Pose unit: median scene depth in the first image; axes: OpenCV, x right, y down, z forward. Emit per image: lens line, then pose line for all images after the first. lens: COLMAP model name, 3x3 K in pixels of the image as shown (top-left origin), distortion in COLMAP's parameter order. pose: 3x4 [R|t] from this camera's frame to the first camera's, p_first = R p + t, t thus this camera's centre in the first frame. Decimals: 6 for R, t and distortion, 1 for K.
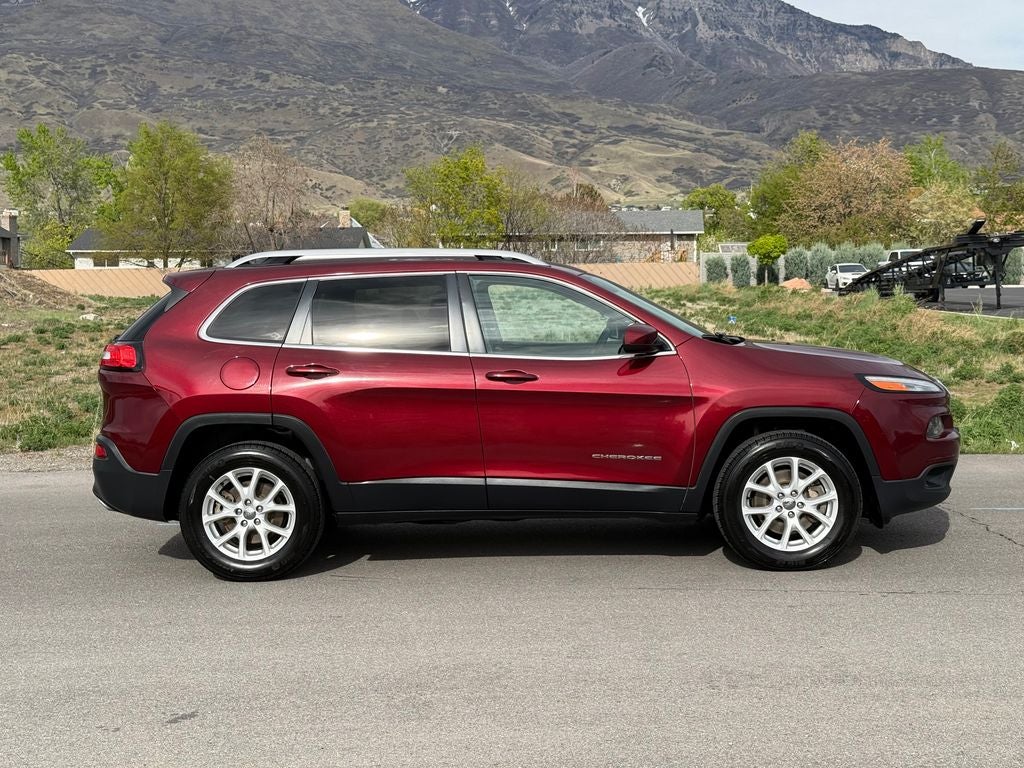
lens RADIAL K [[1431.1, 0, 510.1], [0, 1431.1, 379.5], [0, 0, 1]] dist [0.104121, 0.000000]
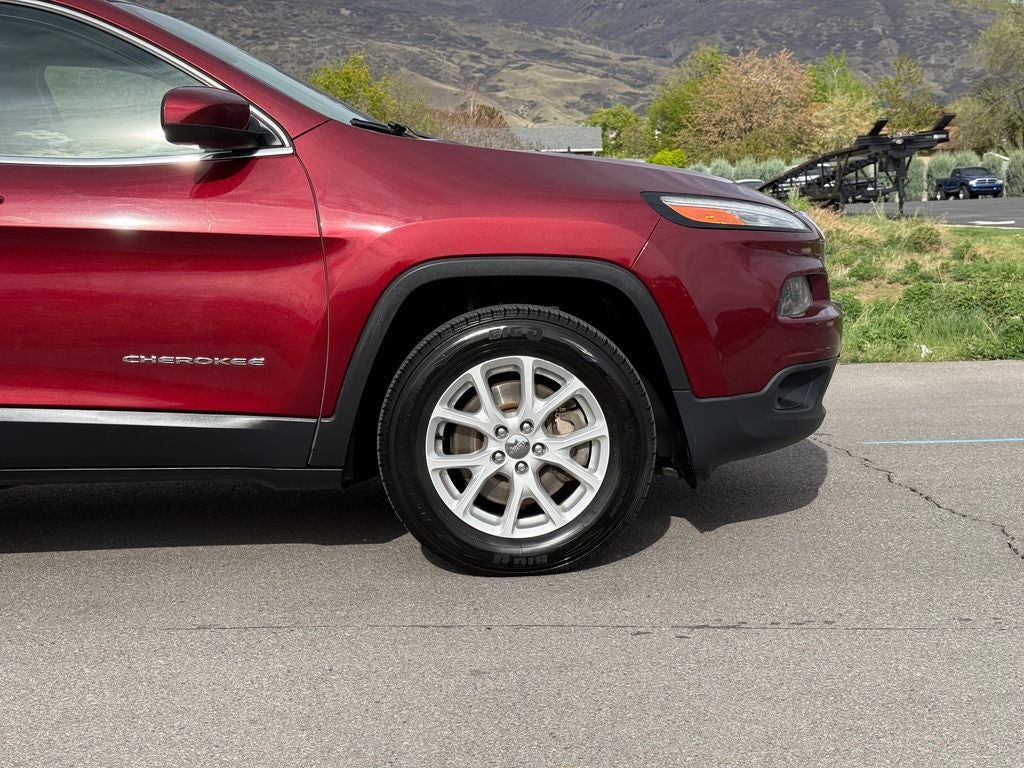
lens RADIAL K [[1431.1, 0, 511.6], [0, 1431.1, 386.9], [0, 0, 1]] dist [0.104121, 0.000000]
pose [[0.997937, -0.013276, 0.062806, 0.157351], [0.009835, 0.998450, 0.054781, 0.036210], [-0.063436, -0.054050, 0.996521, 0.481012]]
